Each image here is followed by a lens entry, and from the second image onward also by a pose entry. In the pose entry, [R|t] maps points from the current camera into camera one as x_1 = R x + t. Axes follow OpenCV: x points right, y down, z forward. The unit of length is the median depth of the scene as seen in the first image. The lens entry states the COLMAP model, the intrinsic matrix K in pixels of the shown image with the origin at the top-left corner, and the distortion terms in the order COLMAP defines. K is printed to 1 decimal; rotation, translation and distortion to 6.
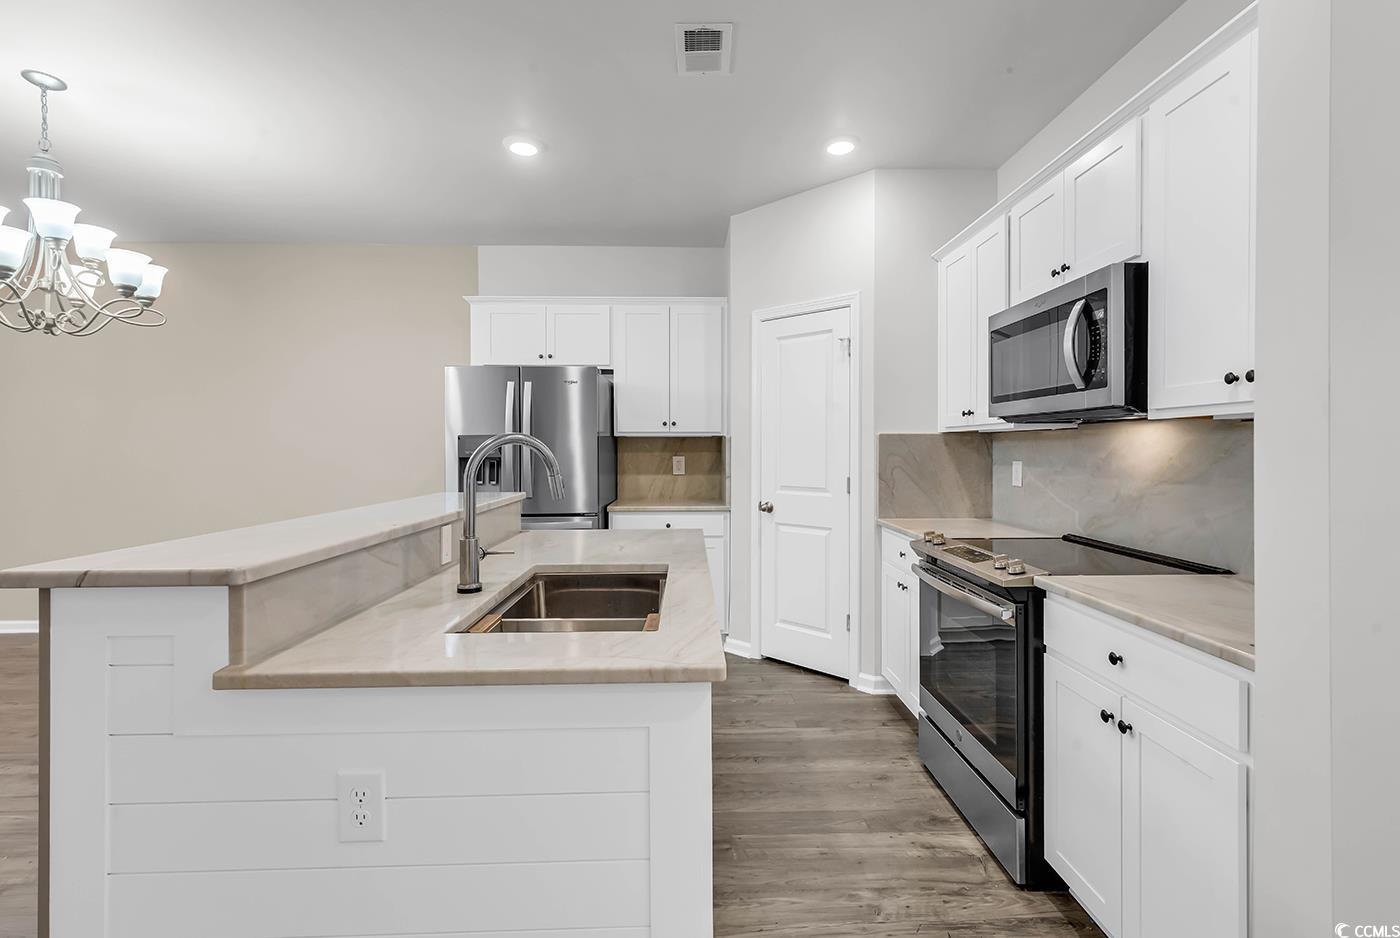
lens RADIAL K [[630.2, 0, 704.9], [0, 630.2, 454.4], [0, 0, 1]] dist [0.005138, -0.000090]
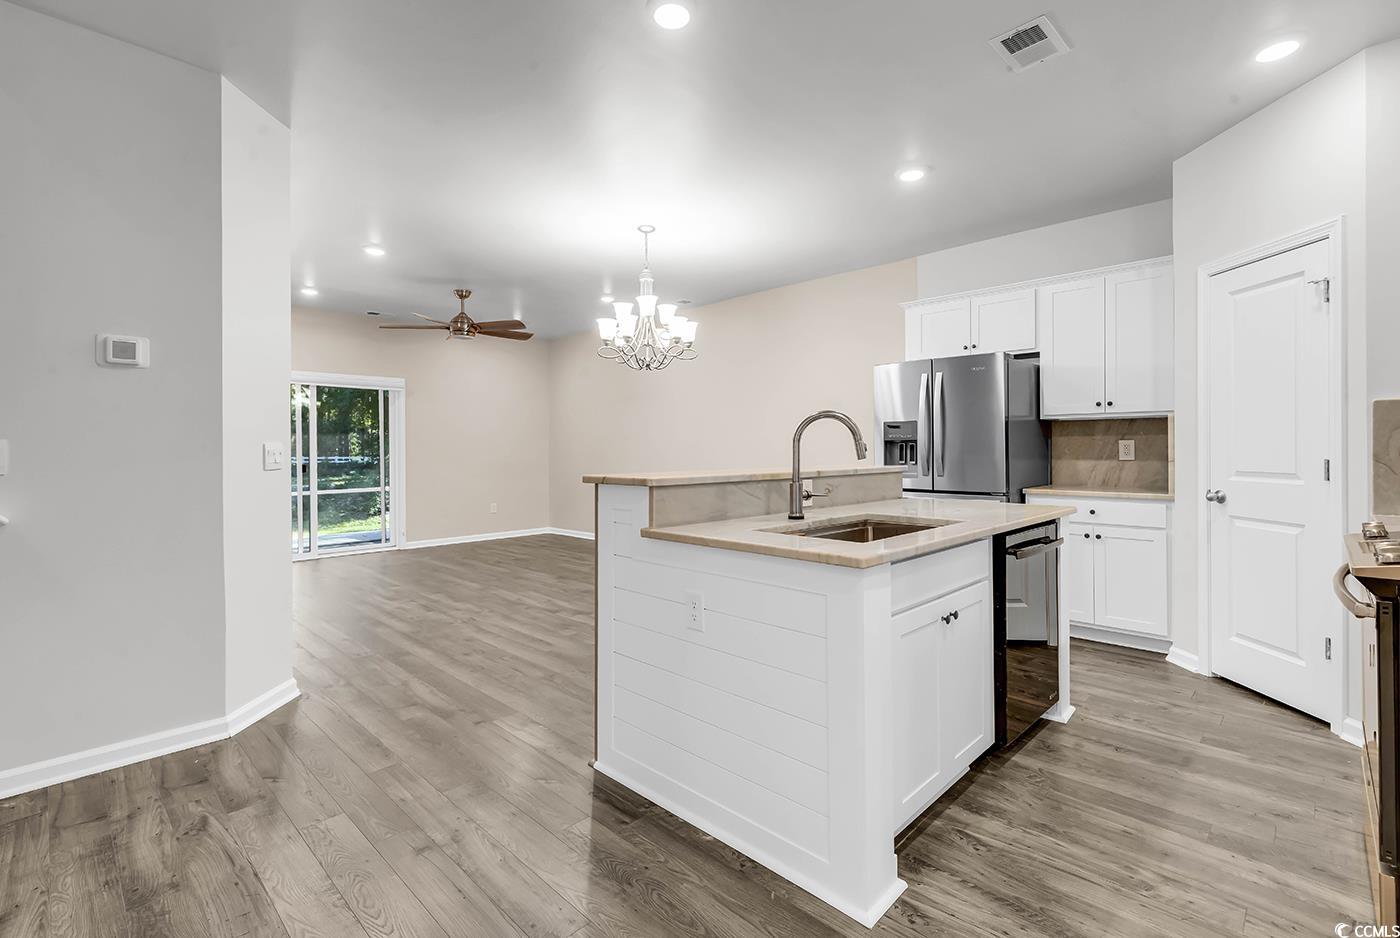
lens RADIAL K [[630.5, 0, 703.7], [0, 630.5, 448.7], [0, 0, 1]] dist [0.001358, -0.000326]
pose [[0.693841, -0.001704, -0.720126, 0.290067], [-0.002594, 0.999985, -0.004865, 0.033157], [0.720124, 0.005244, 0.693826, -0.095119]]
